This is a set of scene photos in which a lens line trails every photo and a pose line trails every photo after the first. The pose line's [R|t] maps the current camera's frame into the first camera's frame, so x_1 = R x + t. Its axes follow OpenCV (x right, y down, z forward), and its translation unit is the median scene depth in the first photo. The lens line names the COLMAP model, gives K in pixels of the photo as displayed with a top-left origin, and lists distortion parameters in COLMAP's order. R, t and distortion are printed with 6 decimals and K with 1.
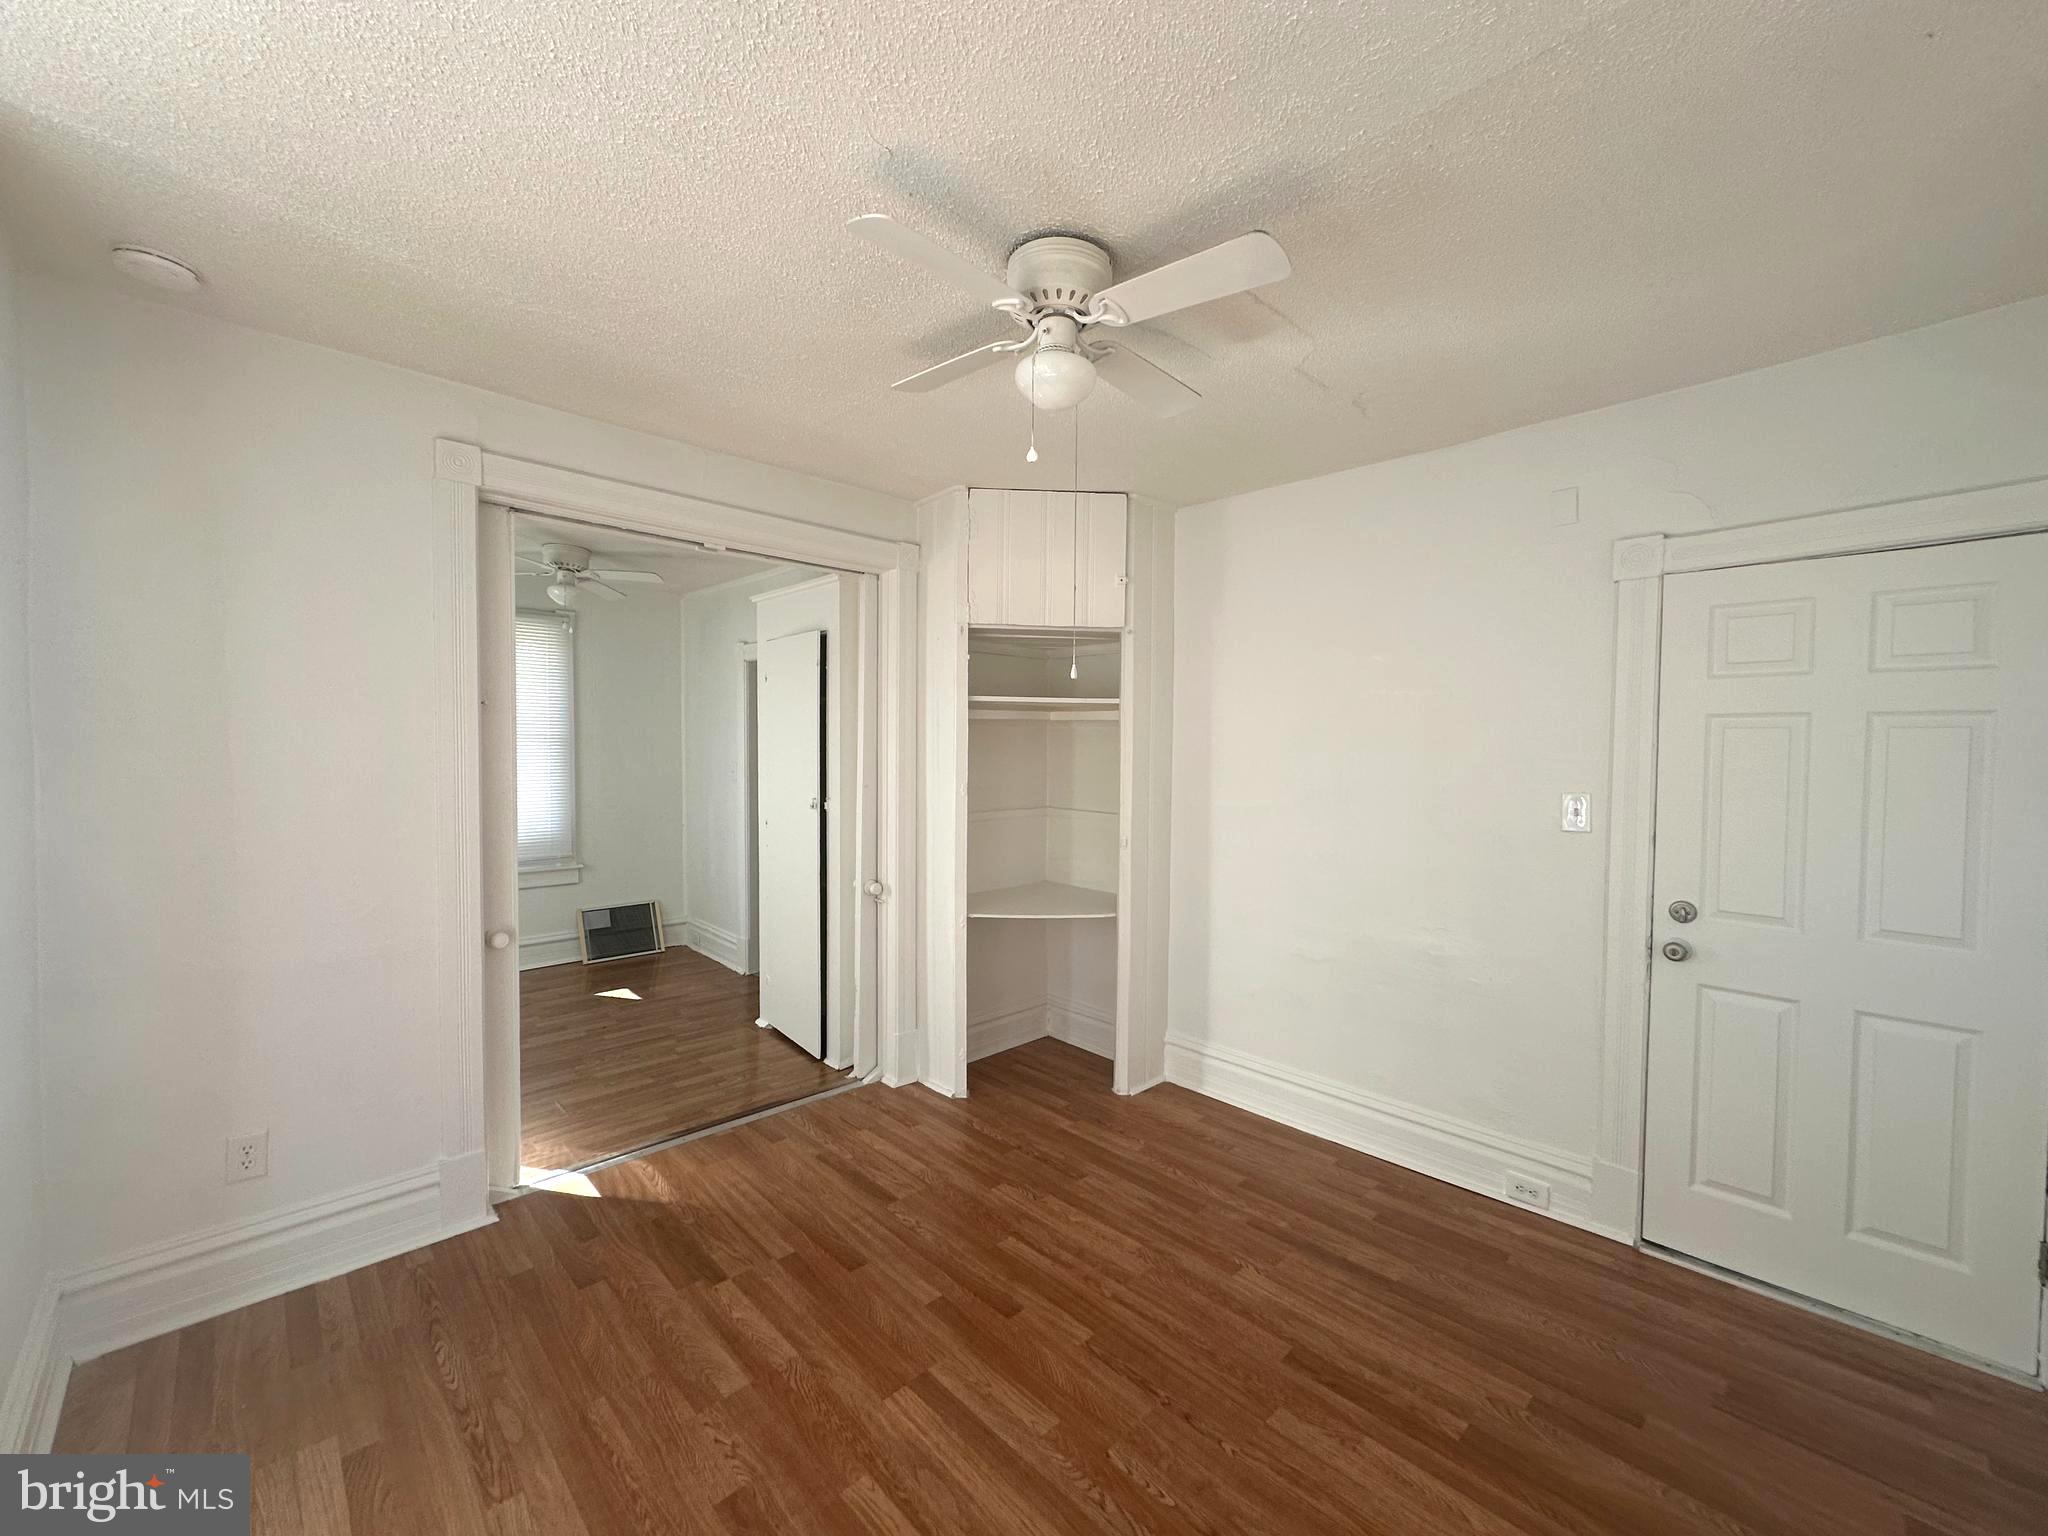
lens RADIAL K [[818.1, 0, 1021.6], [0, 818.1, 757.5], [0, 0, 1]] dist [-0.002889, 0.001113]
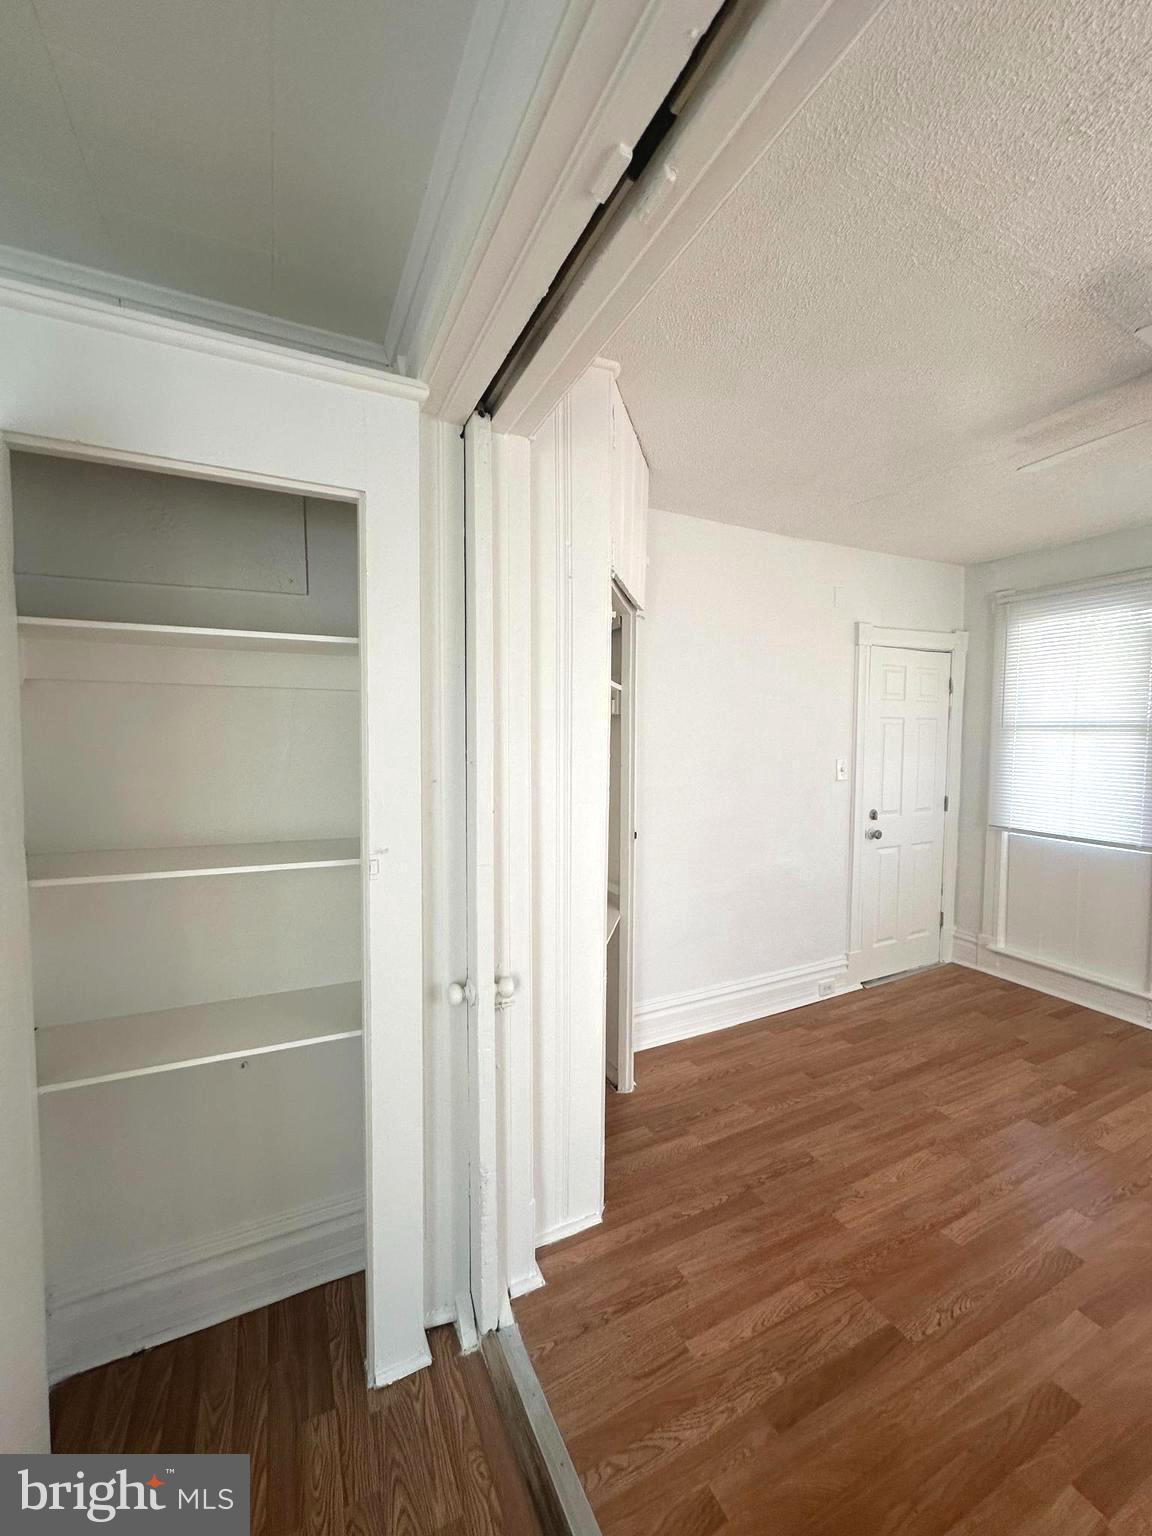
lens RADIAL K [[613.6, 0, 579.4], [0, 613.6, 762.3], [0, 0, 1]] dist [-0.002889, 0.001113]
pose [[0.305486, -0.050712, 0.950845, -0.819567], [0.021748, 0.998692, 0.046276, -0.025032], [-0.951948, 0.006542, 0.306189, 1.180392]]
